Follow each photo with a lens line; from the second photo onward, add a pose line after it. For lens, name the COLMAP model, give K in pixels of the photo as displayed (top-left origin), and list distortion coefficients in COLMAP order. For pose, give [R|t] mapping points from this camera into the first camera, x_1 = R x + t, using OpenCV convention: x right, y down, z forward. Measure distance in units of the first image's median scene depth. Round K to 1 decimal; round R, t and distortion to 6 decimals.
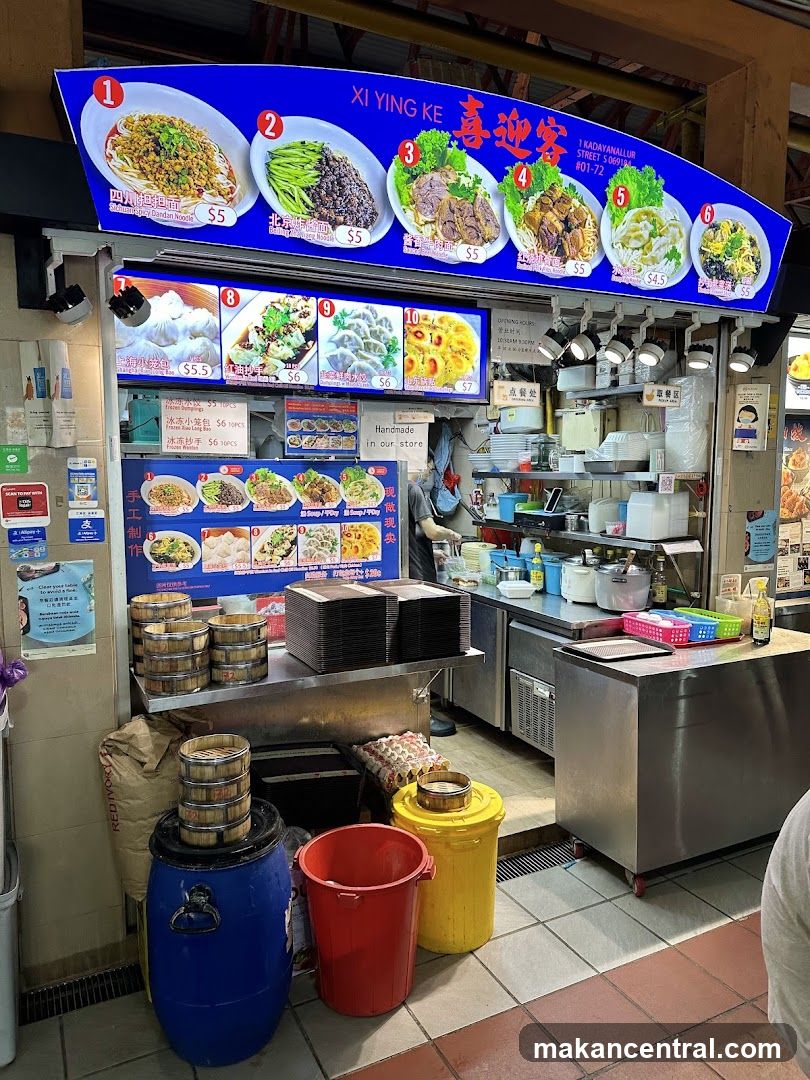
lens RADIAL K [[736.7, 0, 398.9], [0, 736.7, 547.6], [0, 0, 1]] dist [0.036881, -0.066510]
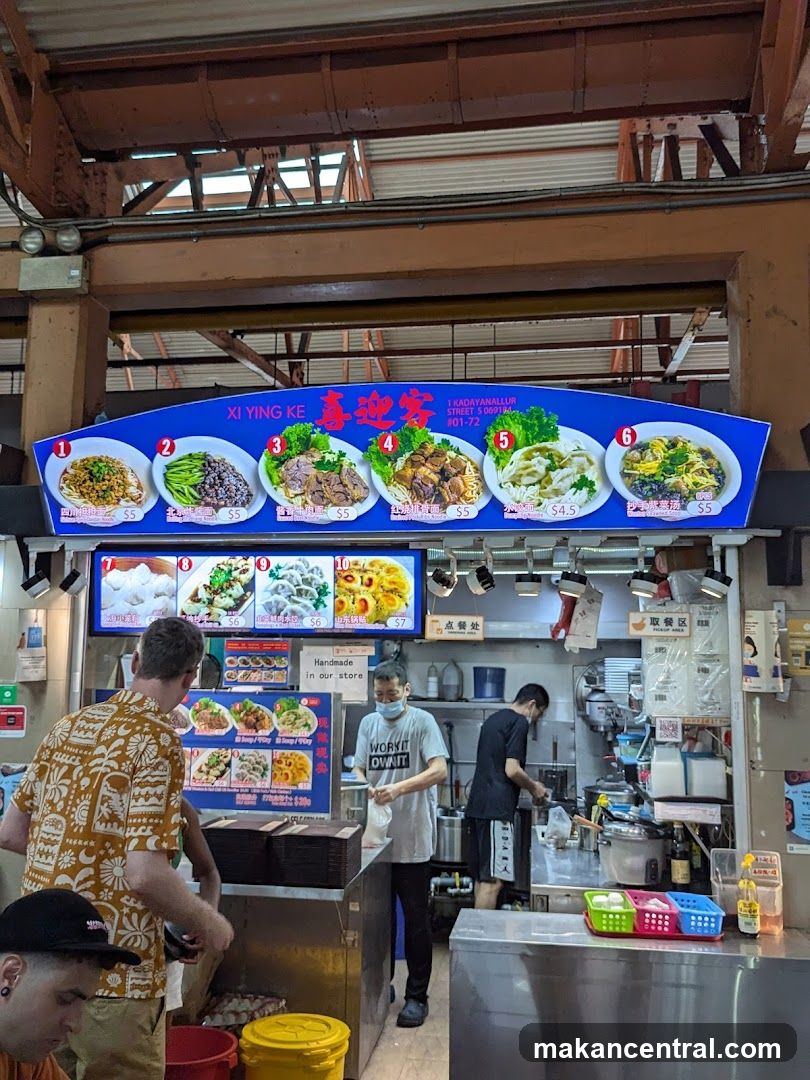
lens RADIAL K [[970.3, 0, 393.6], [0, 970.3, 550.8], [0, 0, 1]] dist [0.084353, -0.144083]
pose [[0.819576, -0.059383, -0.569885, 0.965485], [-0.081123, 0.972569, -0.218011, -0.021234], [0.567198, 0.224907, 0.792277, -0.119992]]
